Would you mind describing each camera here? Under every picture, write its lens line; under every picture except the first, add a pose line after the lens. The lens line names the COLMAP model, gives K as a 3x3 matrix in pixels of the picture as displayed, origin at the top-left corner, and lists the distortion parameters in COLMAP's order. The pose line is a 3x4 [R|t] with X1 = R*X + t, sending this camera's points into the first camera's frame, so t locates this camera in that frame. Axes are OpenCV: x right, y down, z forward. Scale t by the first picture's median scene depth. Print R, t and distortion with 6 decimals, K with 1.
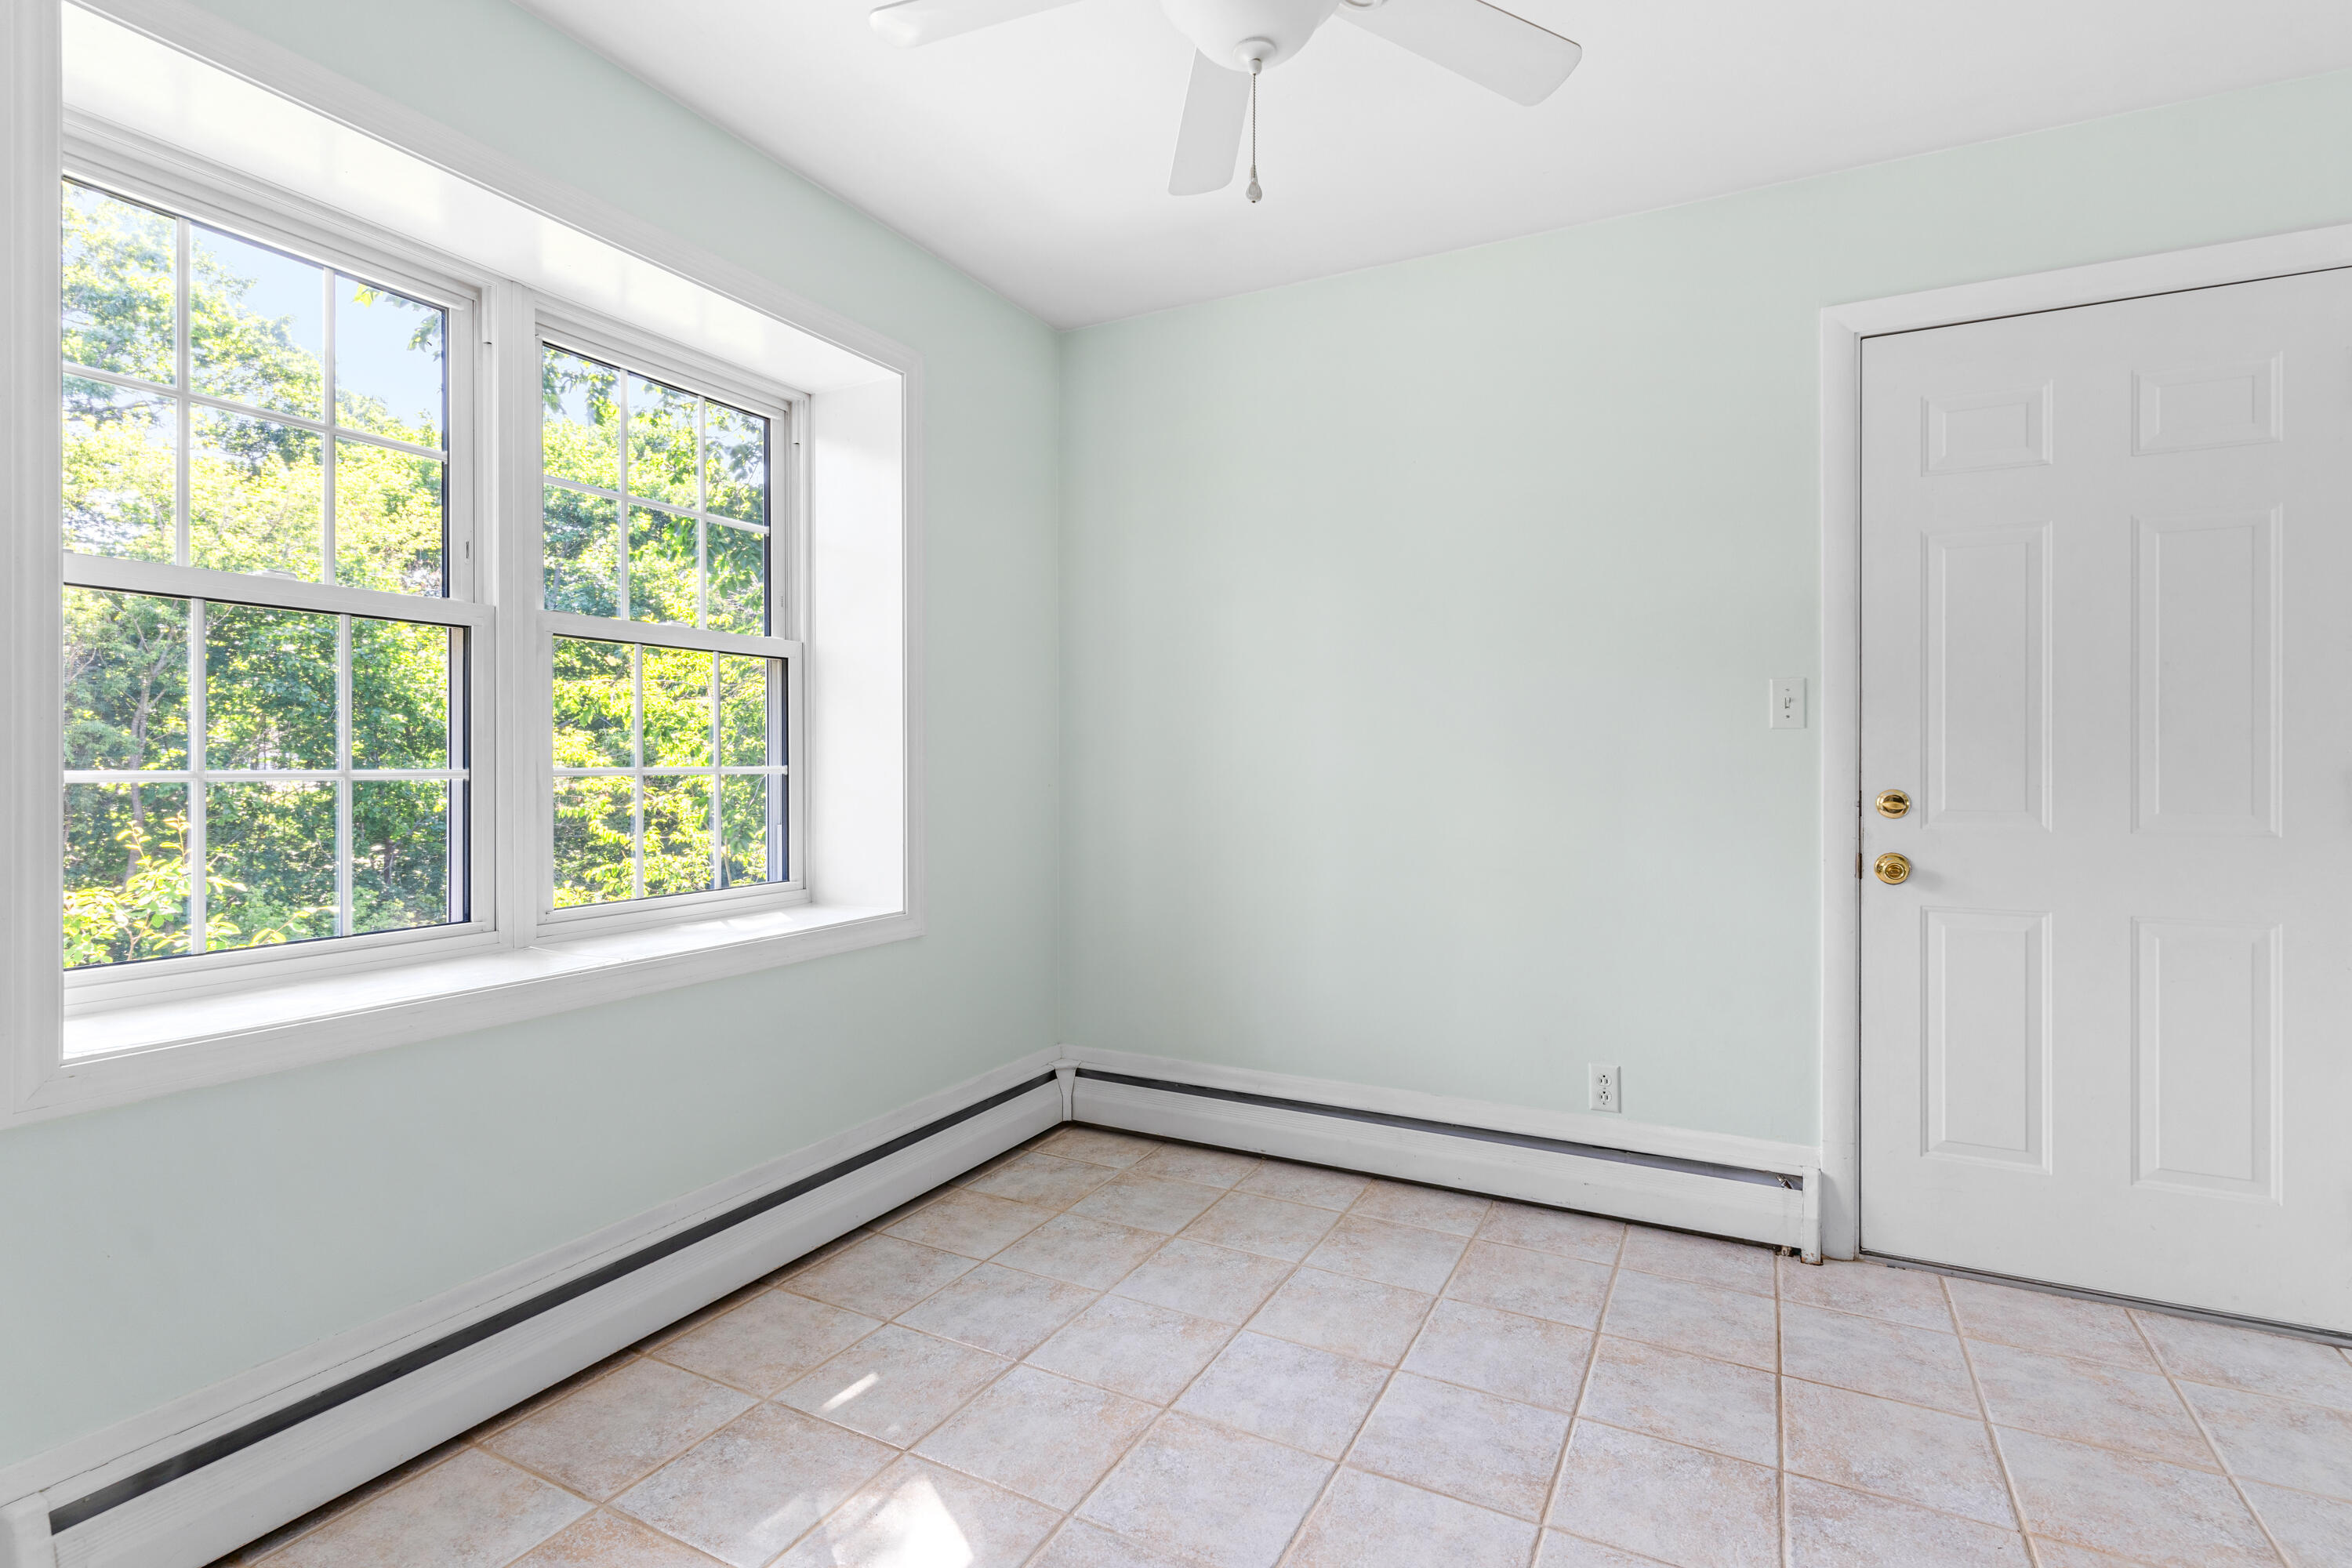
lens RADIAL K [[1111.7, 0, 1176.0], [0, 1111.7, 784.0], [0, 0, 1]] dist [-0.000053, -0.000751]
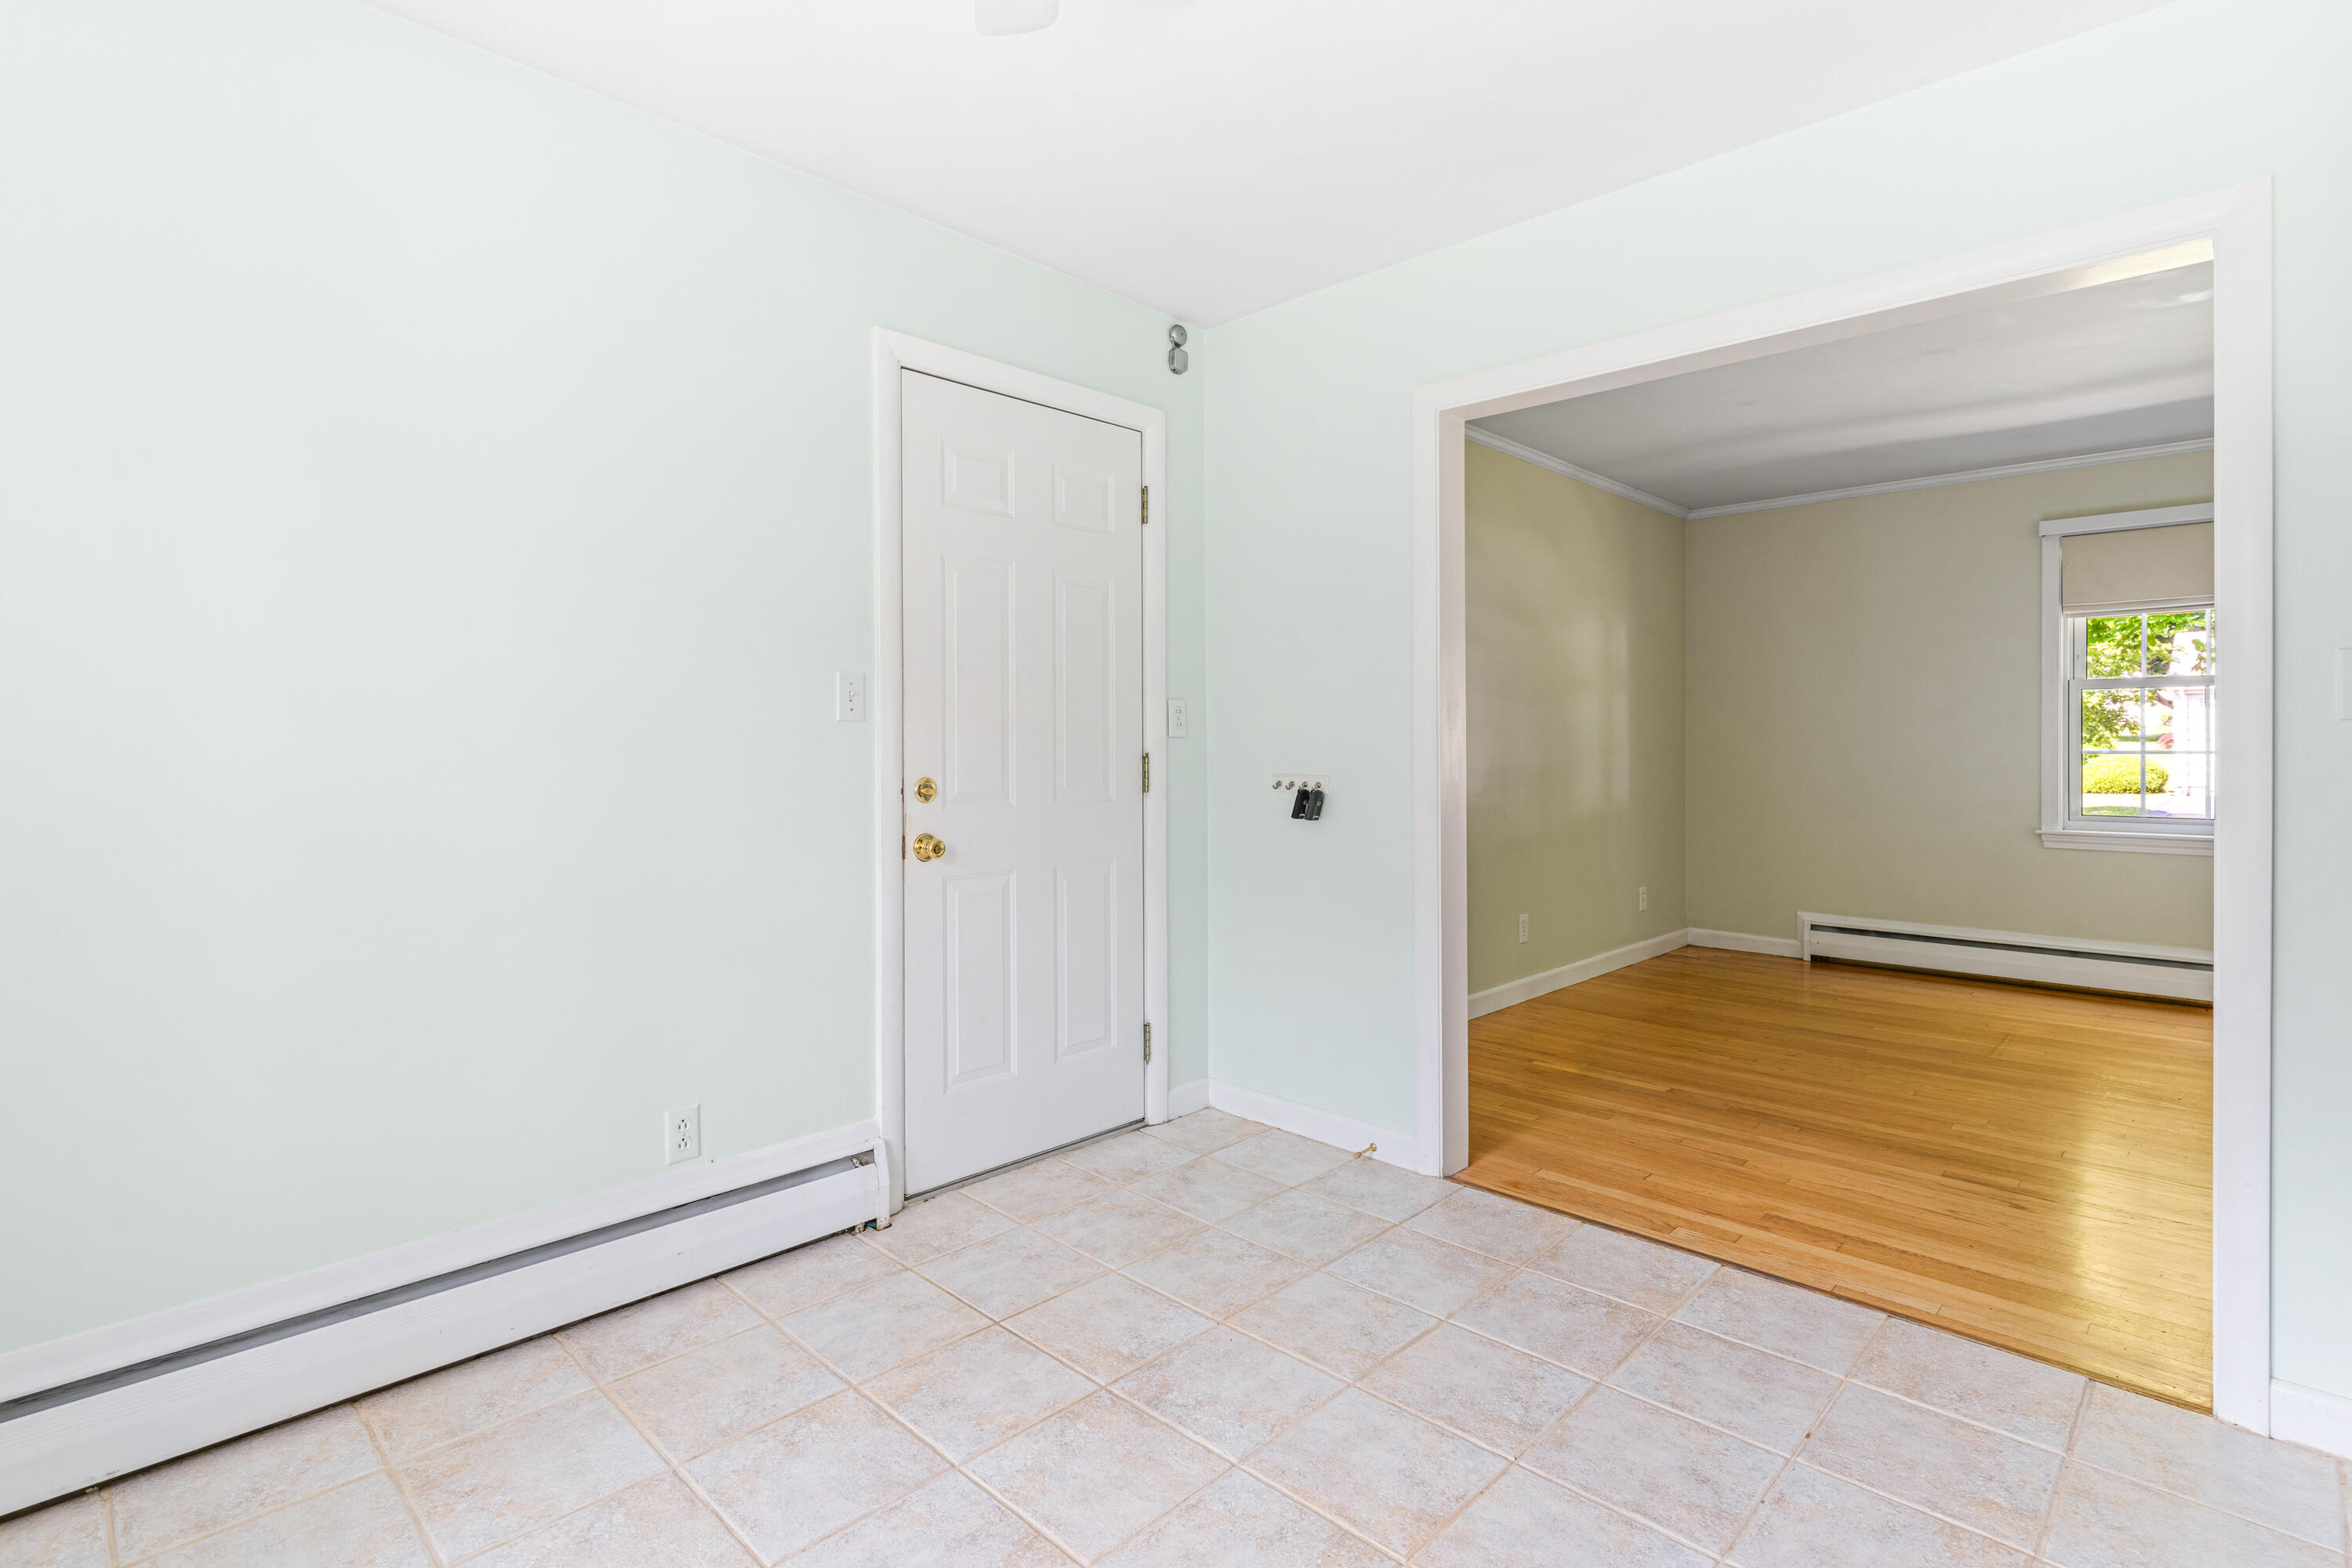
lens RADIAL K [[1130.1, 0, 1173.2], [0, 1130.1, 752.4], [0, 0, 1]] dist [-0.000585, -0.000306]
pose [[0.287688, -0.012608, 0.957641, -0.382804], [0.016007, 0.999837, 0.008355, -0.025992], [-0.957590, 0.012926, 0.287843, 0.431733]]
